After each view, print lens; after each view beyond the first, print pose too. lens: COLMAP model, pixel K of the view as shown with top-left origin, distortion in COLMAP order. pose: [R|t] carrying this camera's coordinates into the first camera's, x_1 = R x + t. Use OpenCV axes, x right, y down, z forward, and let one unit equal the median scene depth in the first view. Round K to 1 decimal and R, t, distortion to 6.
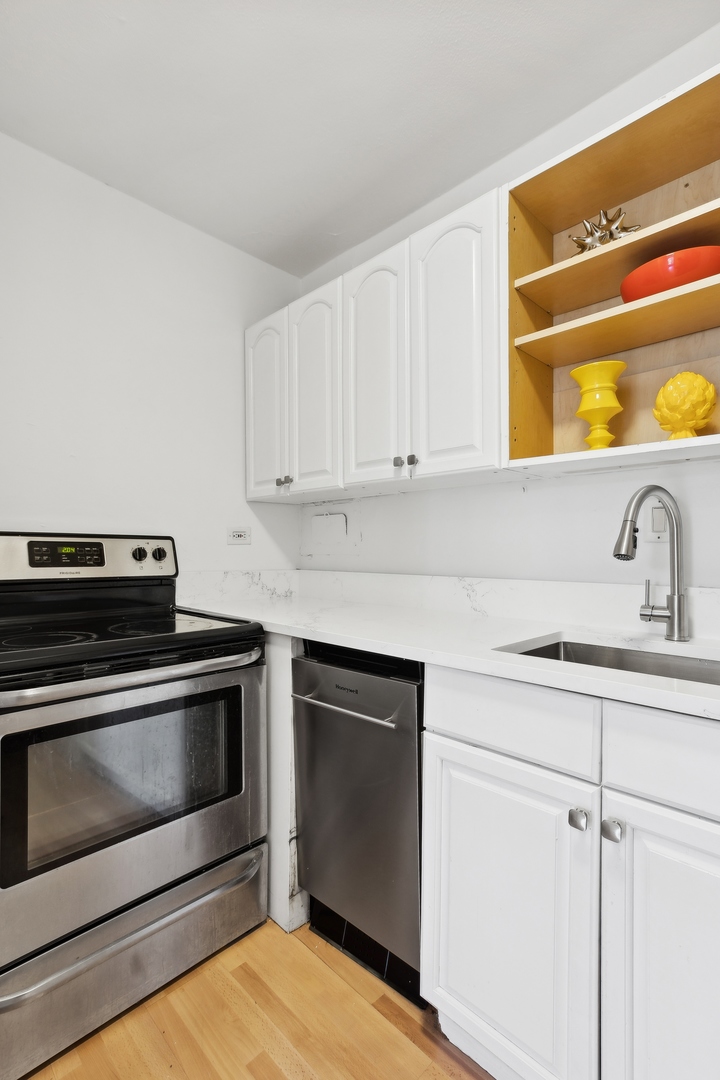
lens RADIAL K [[503.4, 0, 359.4], [0, 503.4, 552.3], [0, 0, 1]] dist [-0.046791, 0.038411]
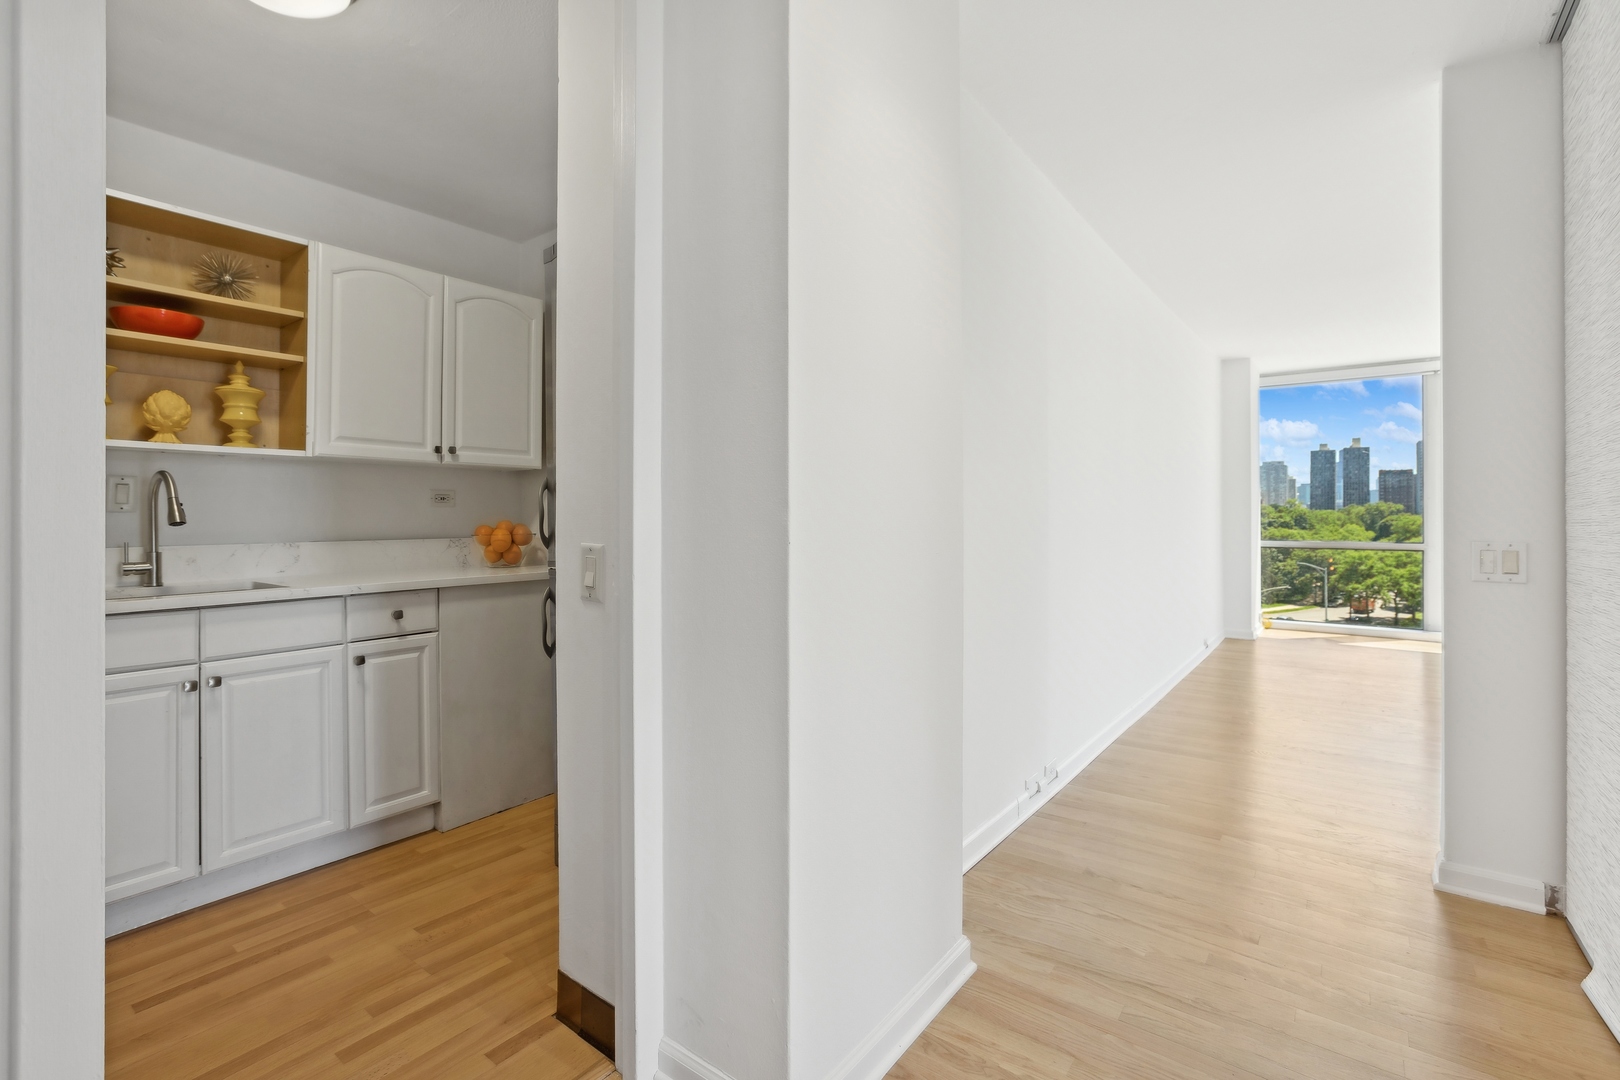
lens RADIAL K [[755.1, 0, 800.9], [0, 755.1, 508.6], [0, 0, 1]] dist [-0.046791, 0.038411]
pose [[-0.136672, 0.004654, 0.990605, -1.361738], [0.007254, 0.999967, -0.003697, -0.010022], [-0.990590, 0.006680, -0.136701, -0.389181]]
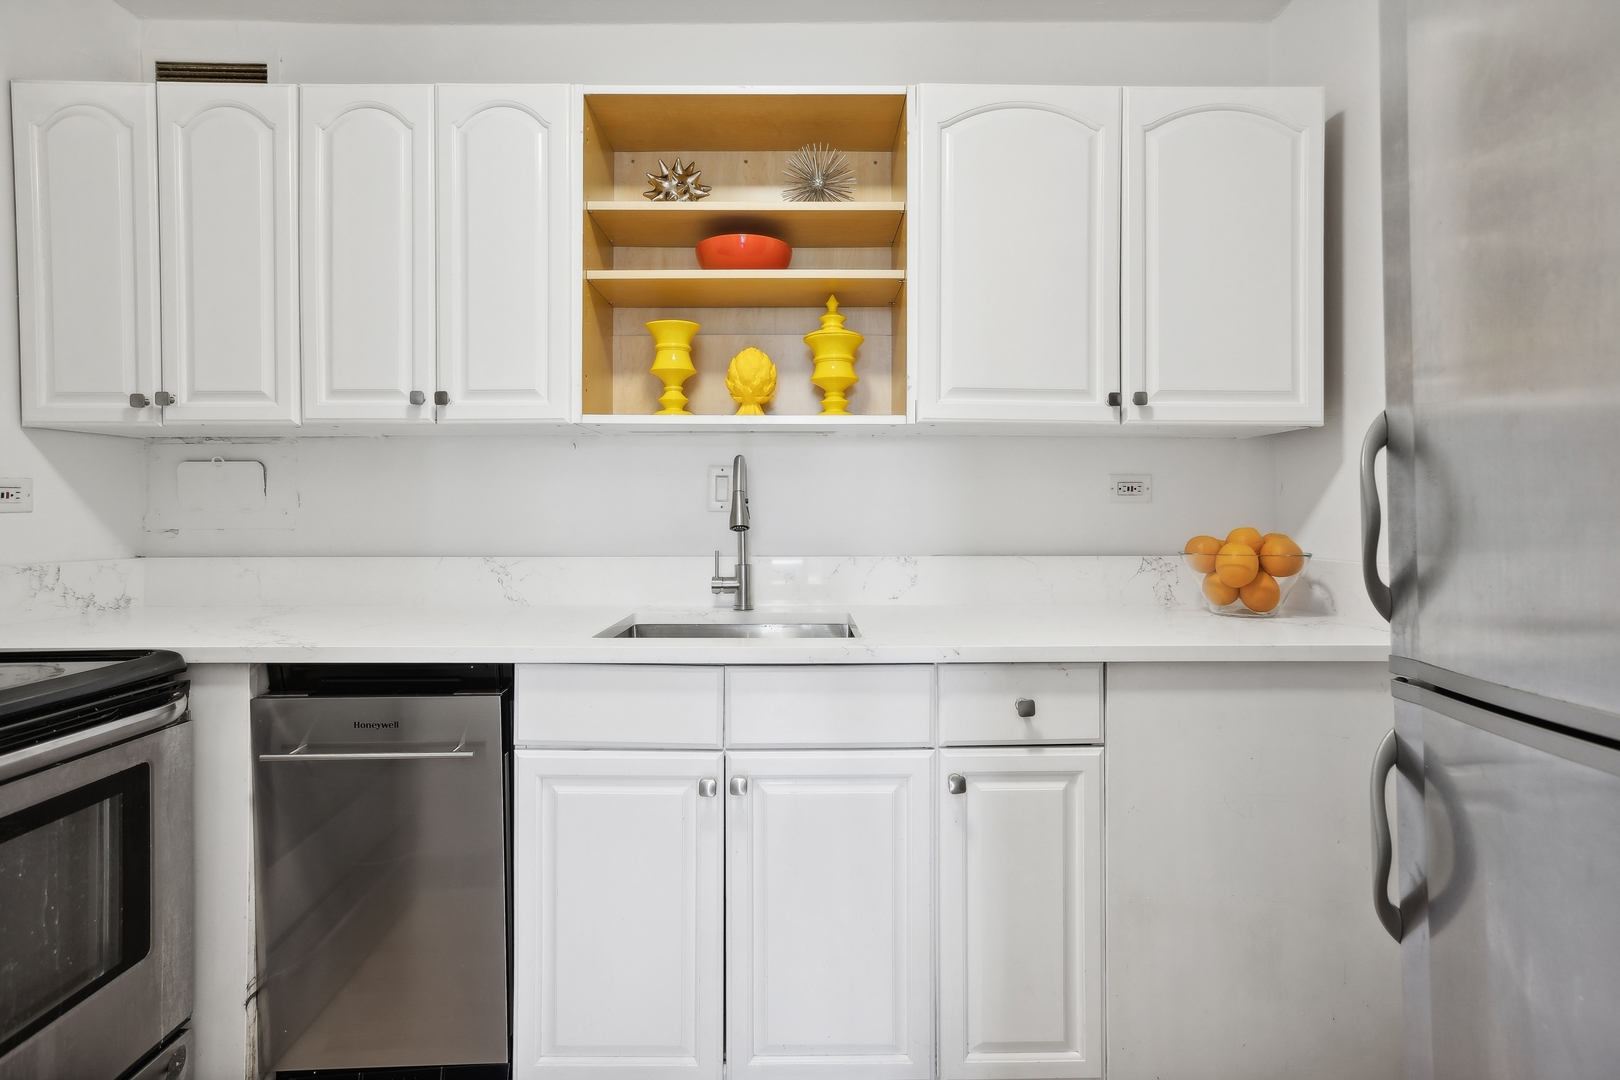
lens RADIAL K [[755.1, 0, 800.9], [0, 755.1, 508.6], [0, 0, 1]] dist [-0.046791, 0.038411]
pose [[0.696655, 0.000820, 0.717406, -0.325709], [0.005484, 0.999964, -0.006469, -0.015256], [-0.717385, 0.008440, 0.696626, -0.130606]]
